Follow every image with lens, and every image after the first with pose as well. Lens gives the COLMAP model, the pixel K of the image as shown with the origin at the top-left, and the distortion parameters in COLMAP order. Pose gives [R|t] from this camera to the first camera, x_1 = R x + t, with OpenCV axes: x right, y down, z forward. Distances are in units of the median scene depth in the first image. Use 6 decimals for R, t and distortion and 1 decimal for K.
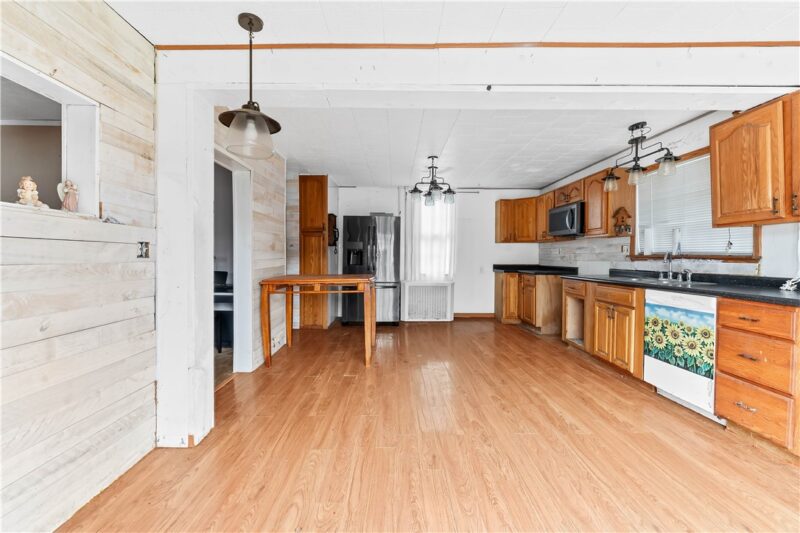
lens RADIAL K [[329.6, 0, 399.1], [0, 329.6, 257.6], [0, 0, 1]] dist [0.000249, 0.000024]
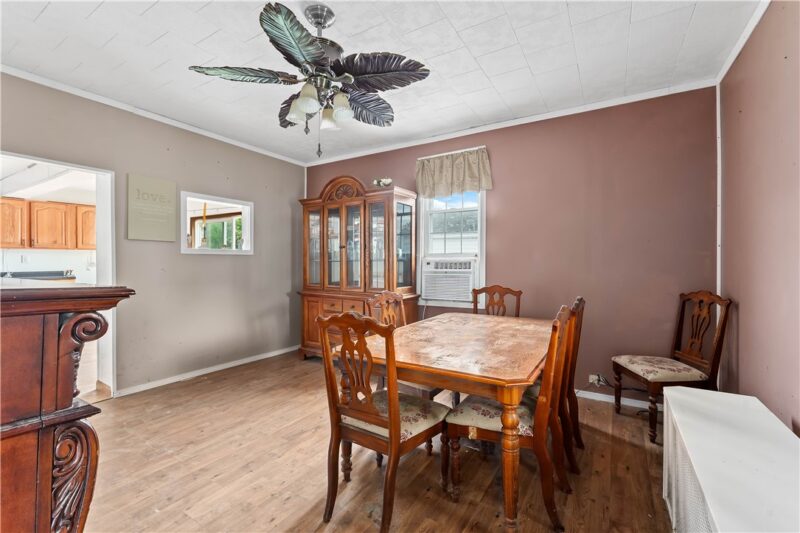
lens RADIAL K [[341.1, 0, 400.0], [0, 341.1, 266.5], [0, 0, 1]] dist [-0.000288, -0.000103]
pose [[-0.843128, -0.017507, 0.537428, -2.037391], [-0.007845, 0.999764, 0.020260, -0.038065], [-0.537656, 0.012866, -0.843066, 1.273717]]
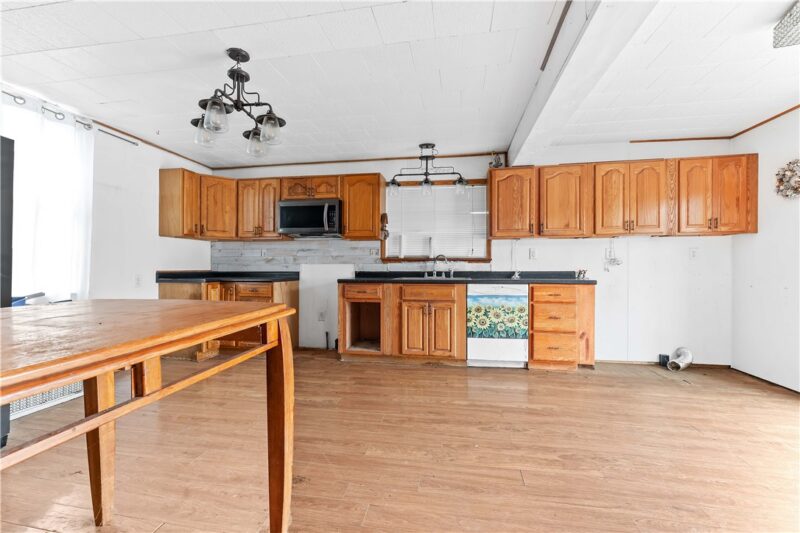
lens RADIAL K [[336.7, 0, 400.0], [0, 336.7, 266.5], [0, 0, 1]] dist [-0.001010, 0.000010]
pose [[0.194748, 0.001760, 0.980852, -0.545166], [0.002169, 0.999995, -0.002225, 0.033360], [-0.980851, 0.002561, 0.194743, 1.033276]]
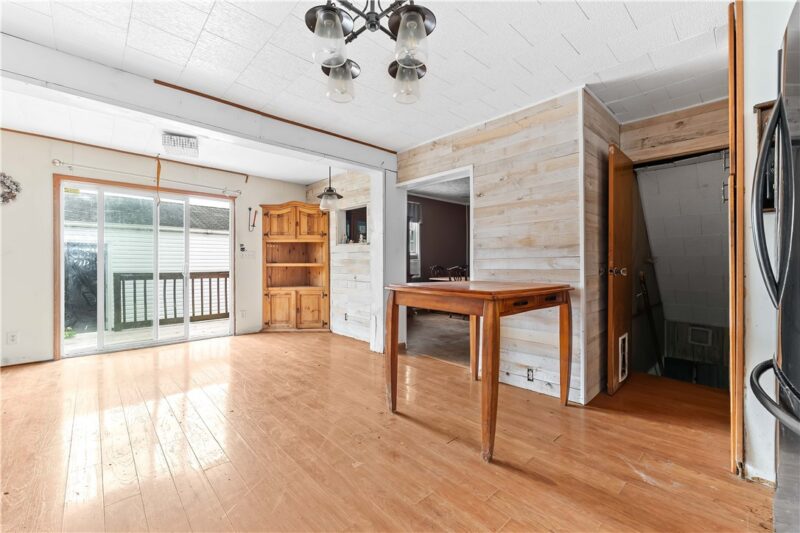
lens RADIAL K [[341.1, 0, 400.0], [0, 341.1, 266.5], [0, 0, 1]] dist [-0.000288, -0.000103]
pose [[-0.740585, 0.007906, -0.671917, 0.485140], [-0.005874, 0.999816, 0.018239, 0.012494], [0.671938, 0.017455, -0.740402, 1.984618]]
